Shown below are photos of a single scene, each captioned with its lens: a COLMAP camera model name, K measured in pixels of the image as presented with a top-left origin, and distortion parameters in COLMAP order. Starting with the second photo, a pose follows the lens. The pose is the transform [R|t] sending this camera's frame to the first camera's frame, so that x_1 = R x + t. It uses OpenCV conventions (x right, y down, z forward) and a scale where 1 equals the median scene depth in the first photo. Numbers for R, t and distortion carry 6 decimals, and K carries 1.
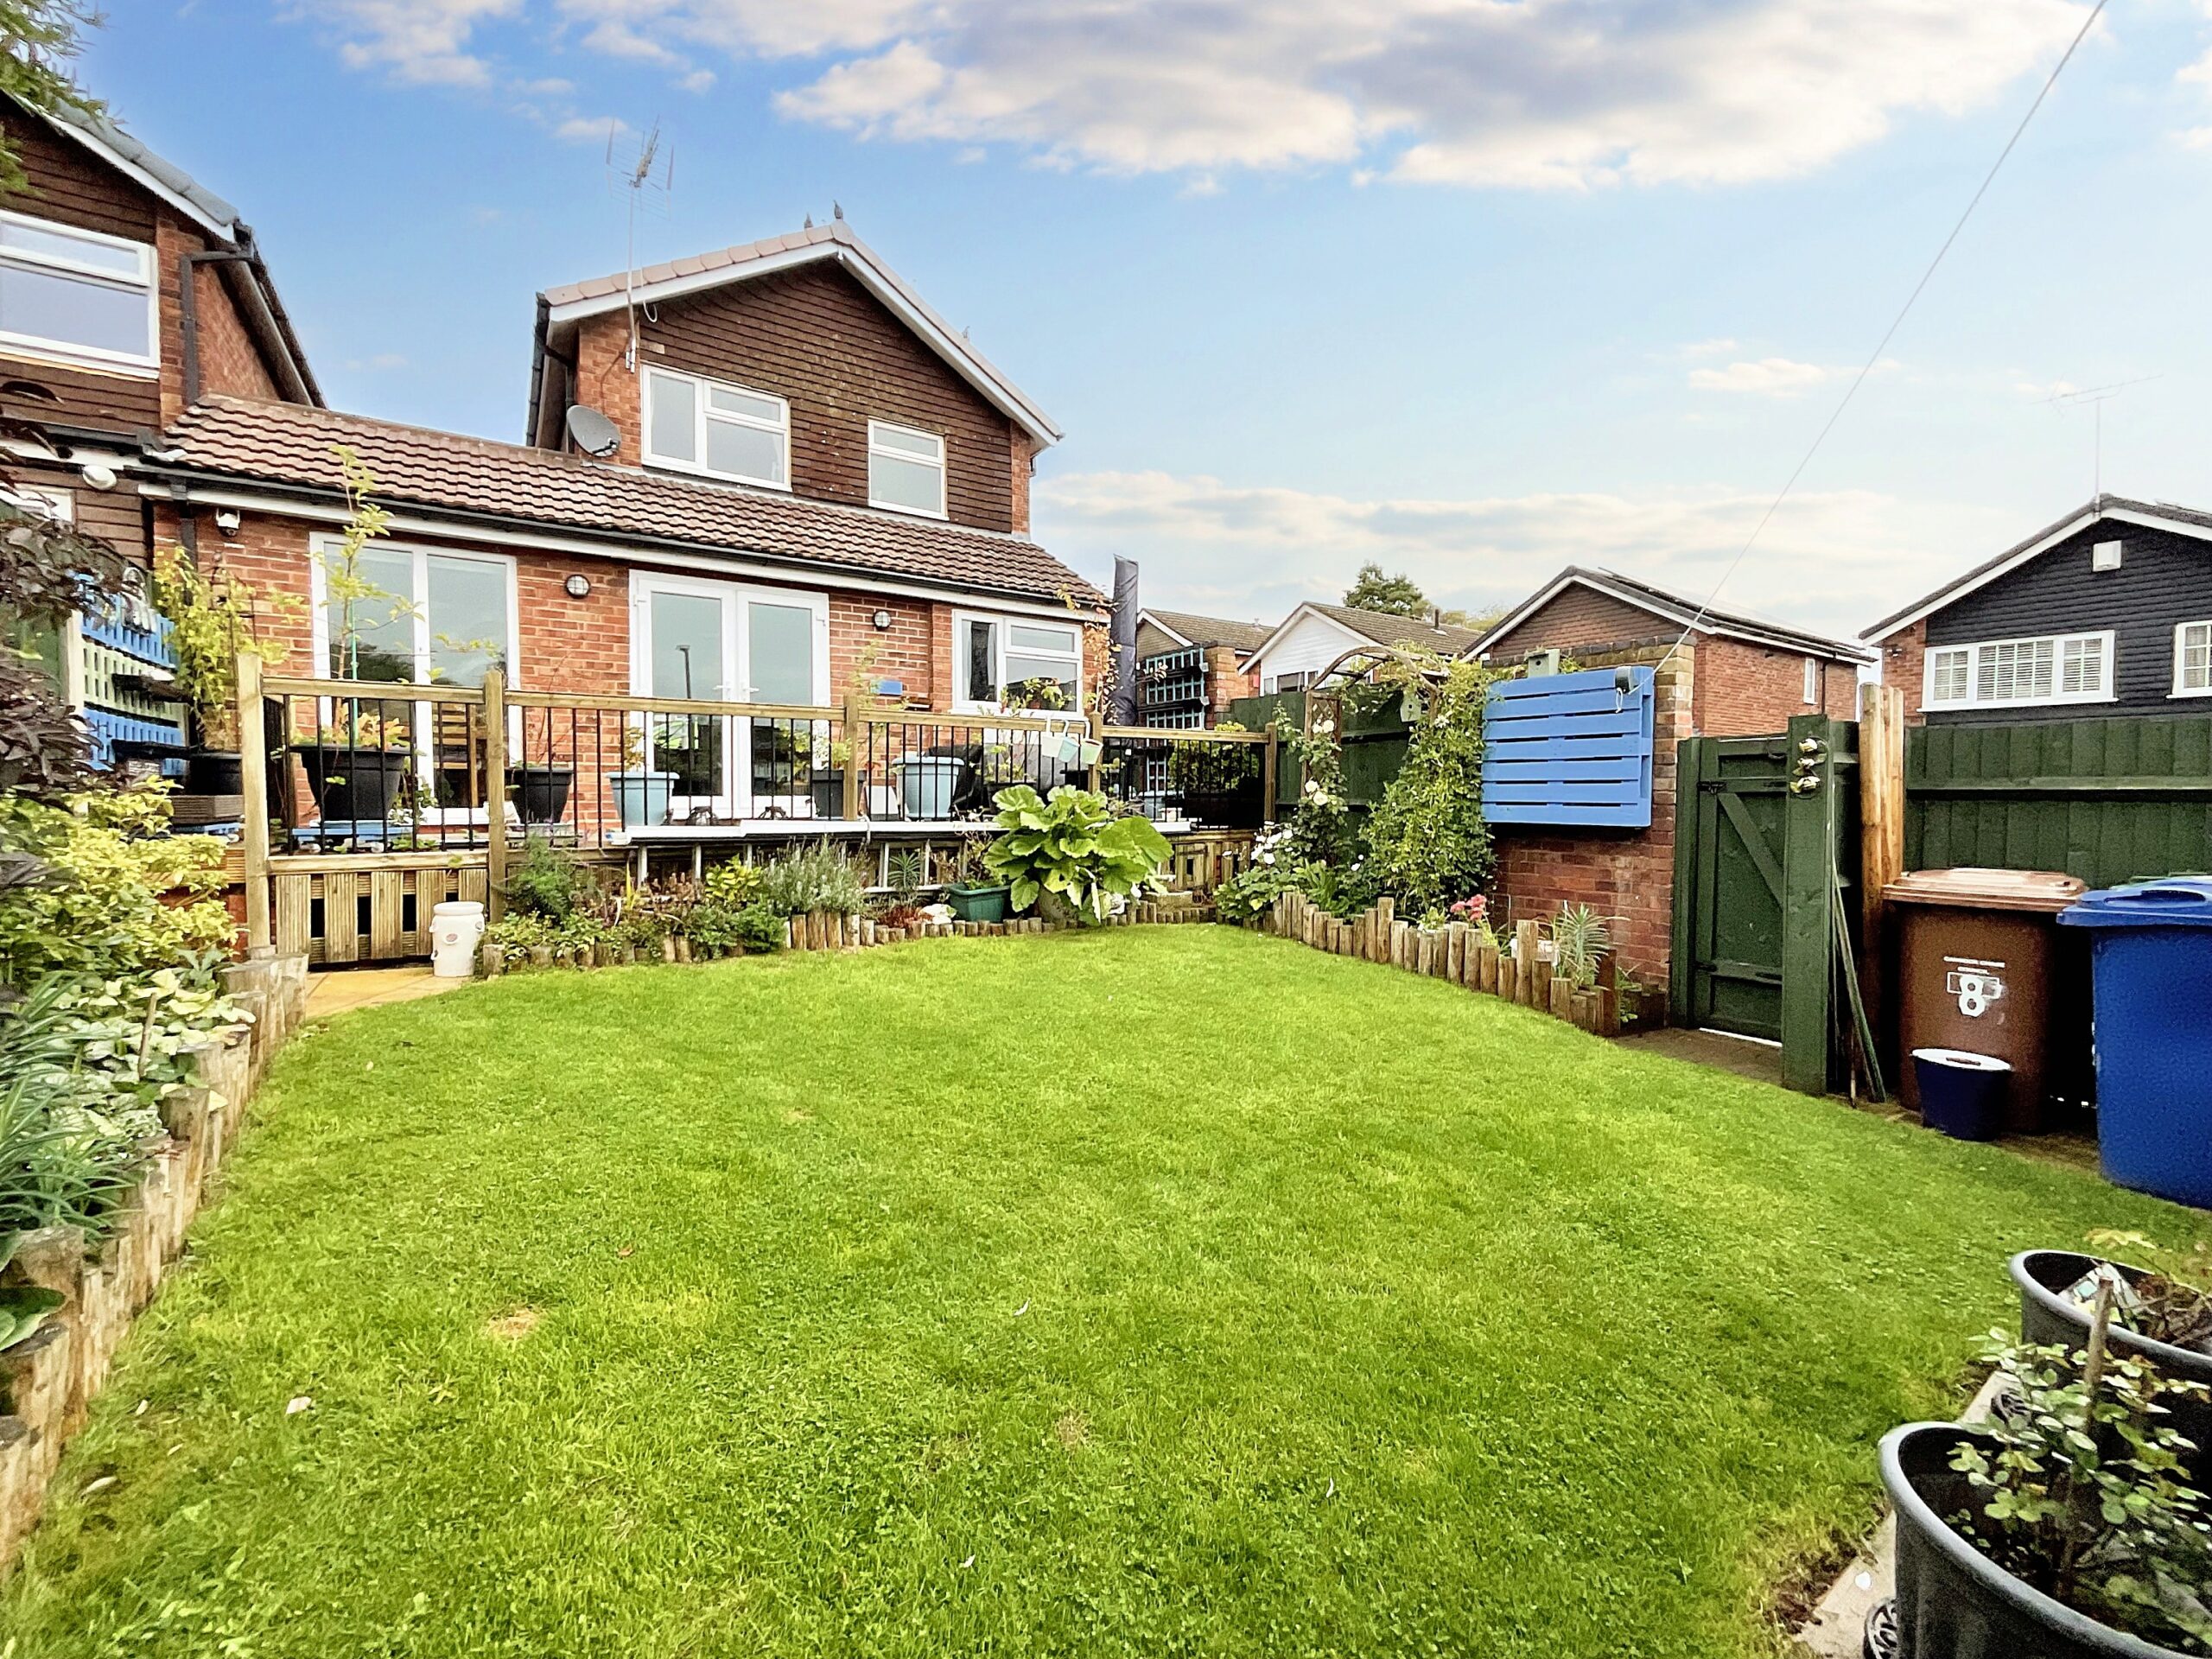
lens RADIAL K [[898.7, 0, 1105.9], [0, 898.7, 829.9], [0, 0, 1]] dist [0.000136, 0.000308]
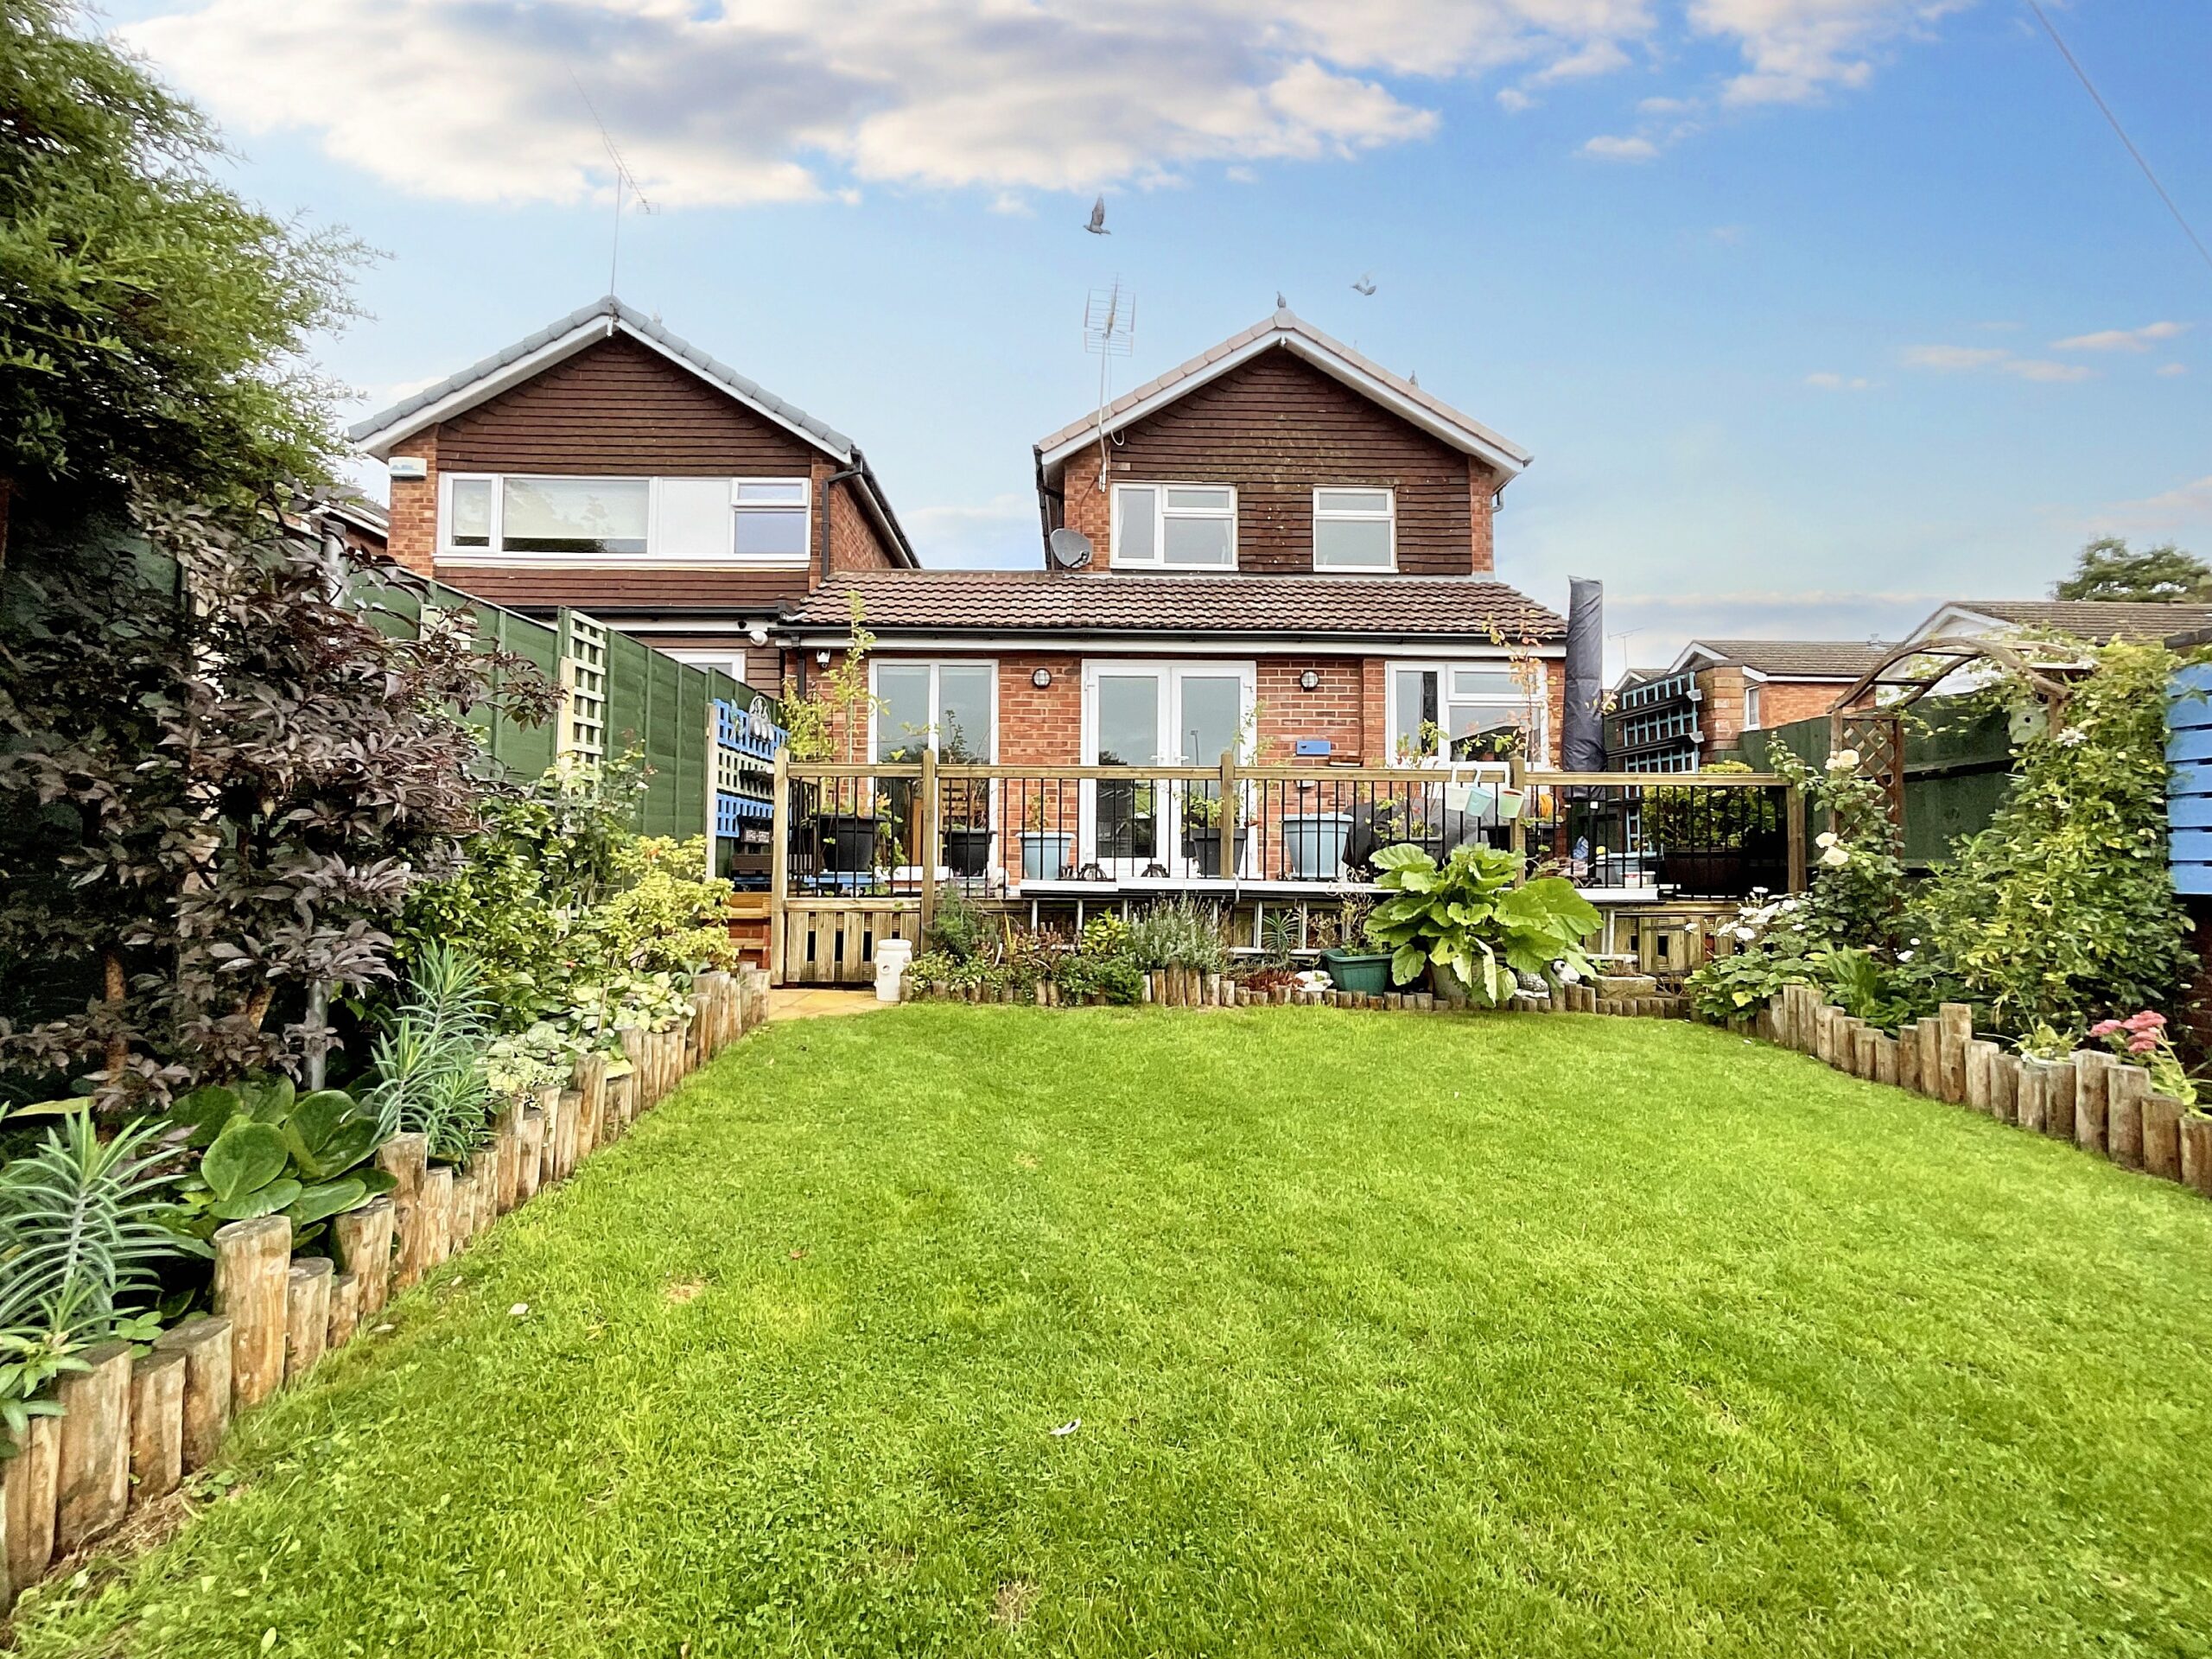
lens RADIAL K [[898.7, 0, 1111.4], [0, 898.7, 833.6], [0, 0, 1]] dist [0.000136, 0.000308]
pose [[0.844889, -0.015355, -0.534720, 0.137103], [-0.023987, 0.997495, -0.066546, 0.008383], [0.534403, 0.069051, 0.842405, 0.090014]]
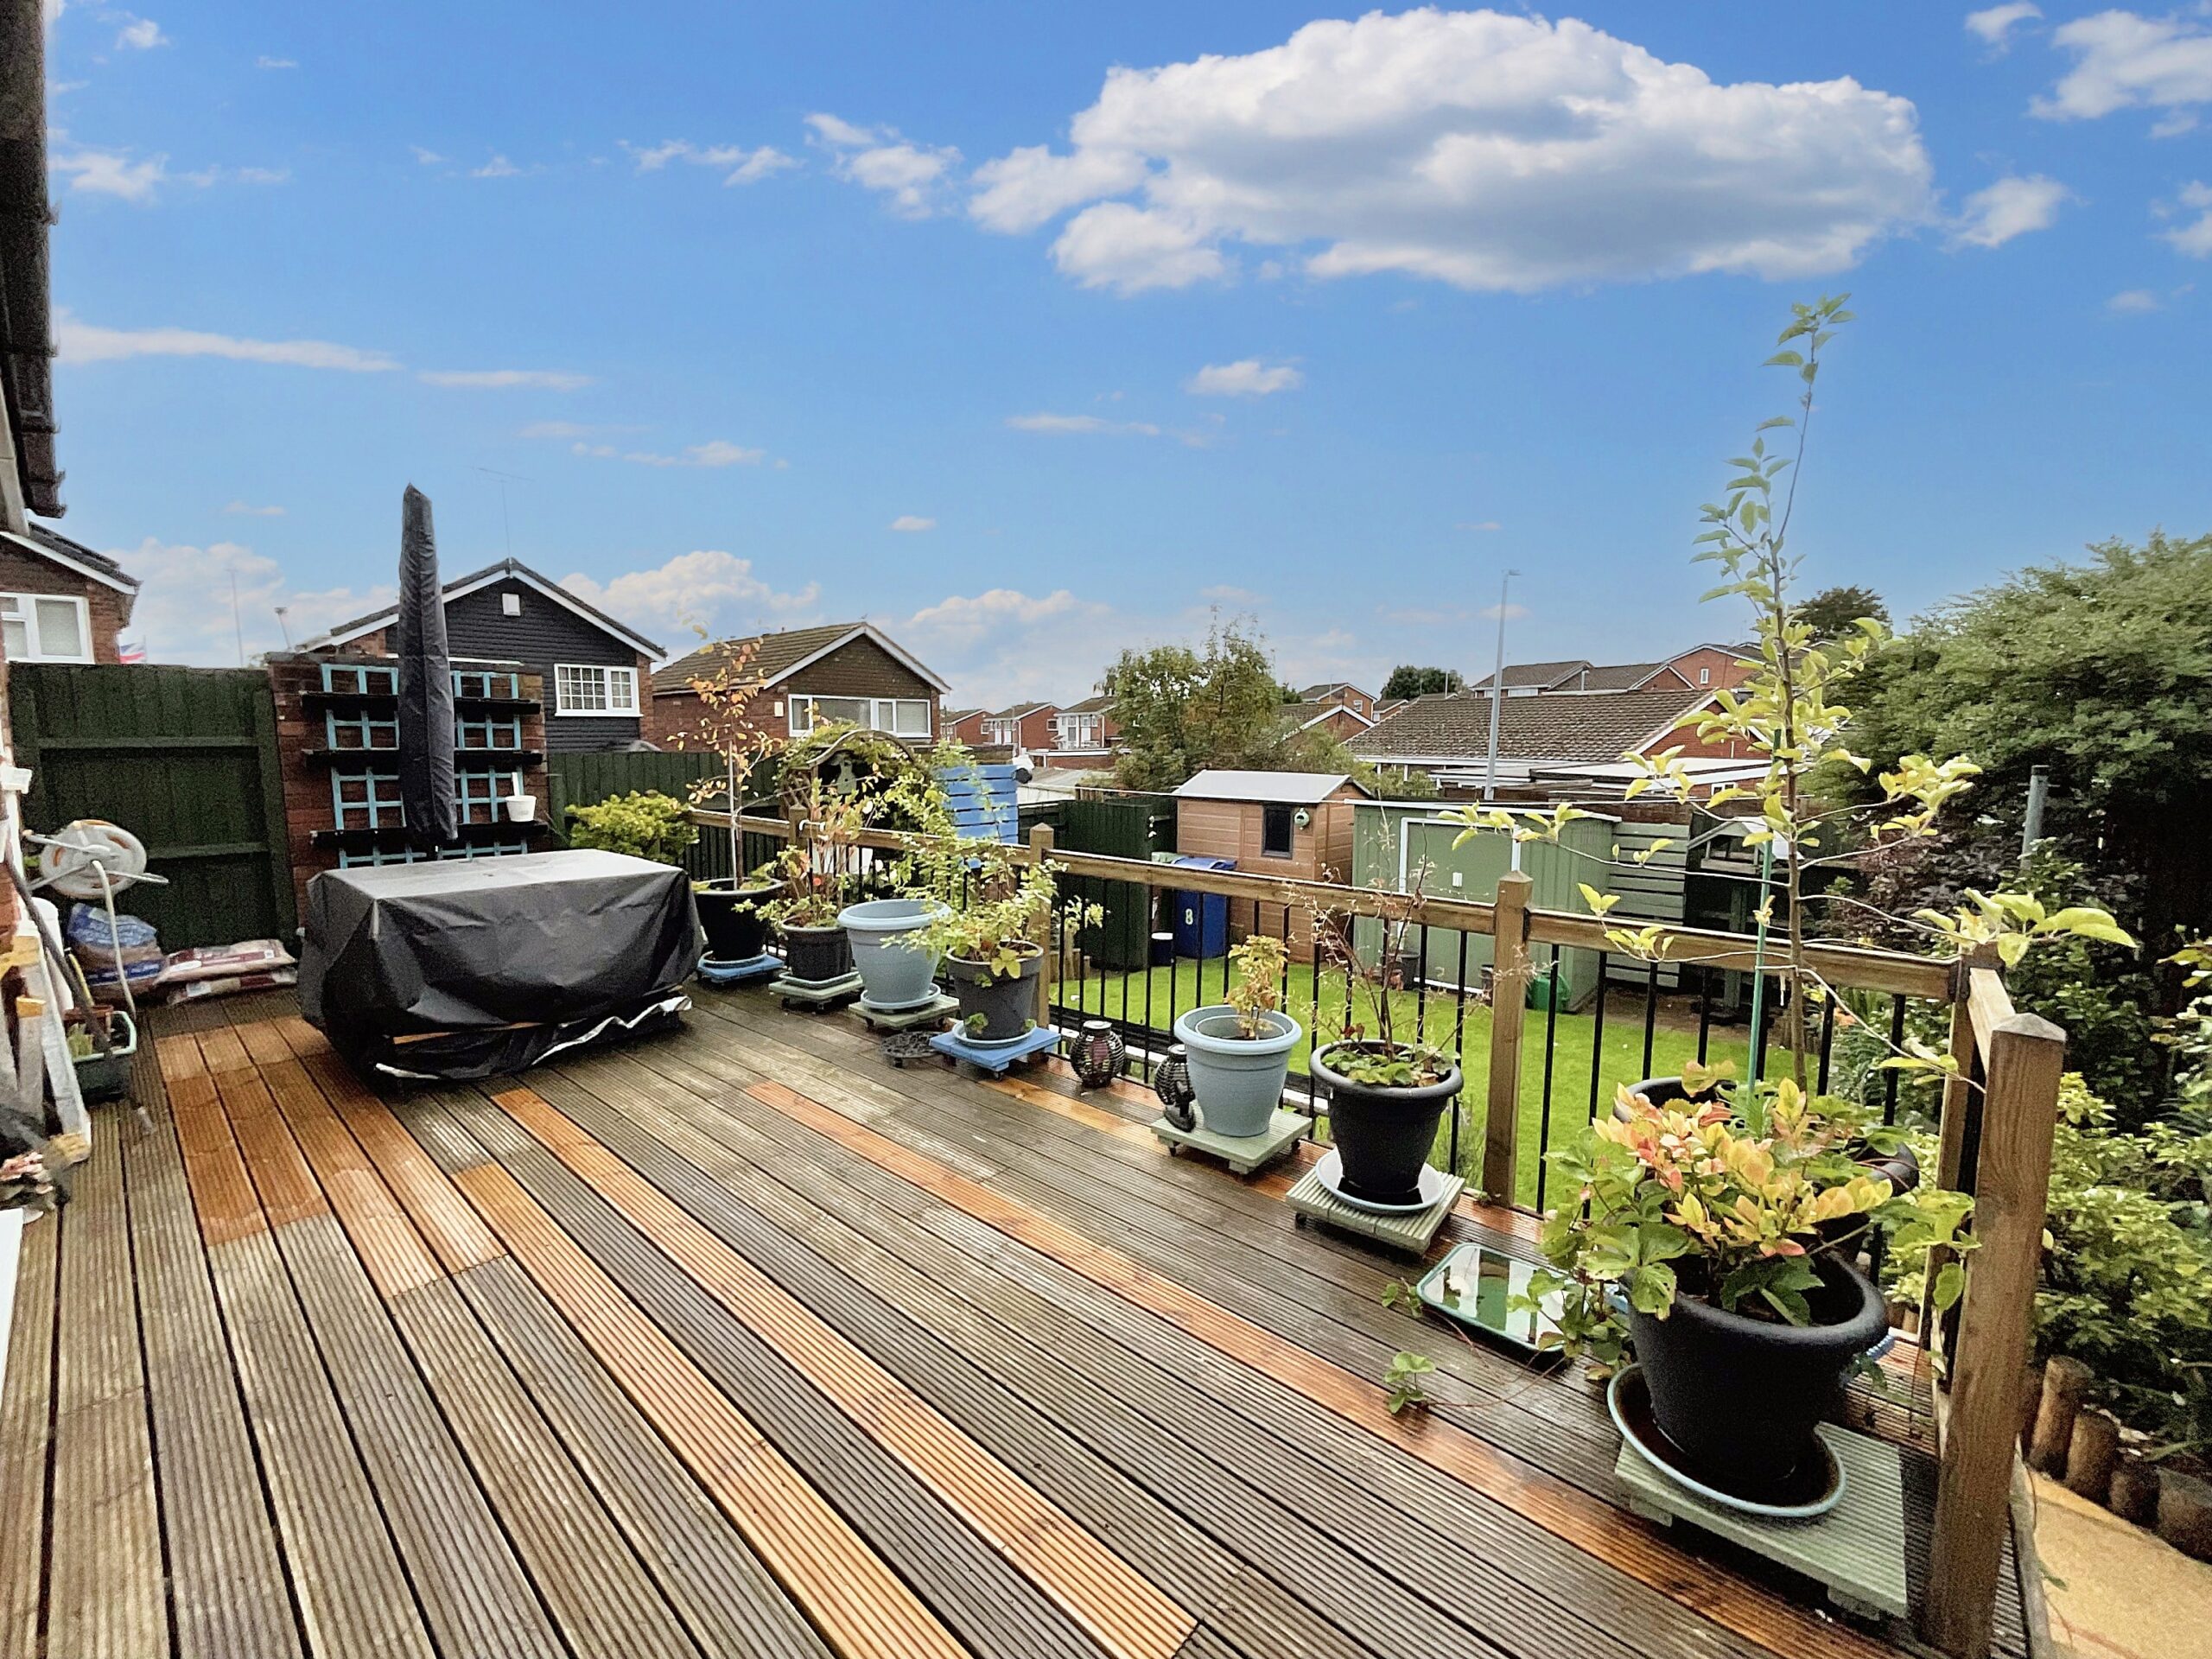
lens RADIAL K [[898.7, 0, 1099.3], [0, 898.7, 826.6], [0, 0, 1]] dist [0.000136, 0.000308]
pose [[-0.230095, -0.104638, 0.967526, -0.942659], [0.039027, 0.992411, 0.116611, -0.237177], [-0.972385, 0.064591, -0.224265, 1.119204]]
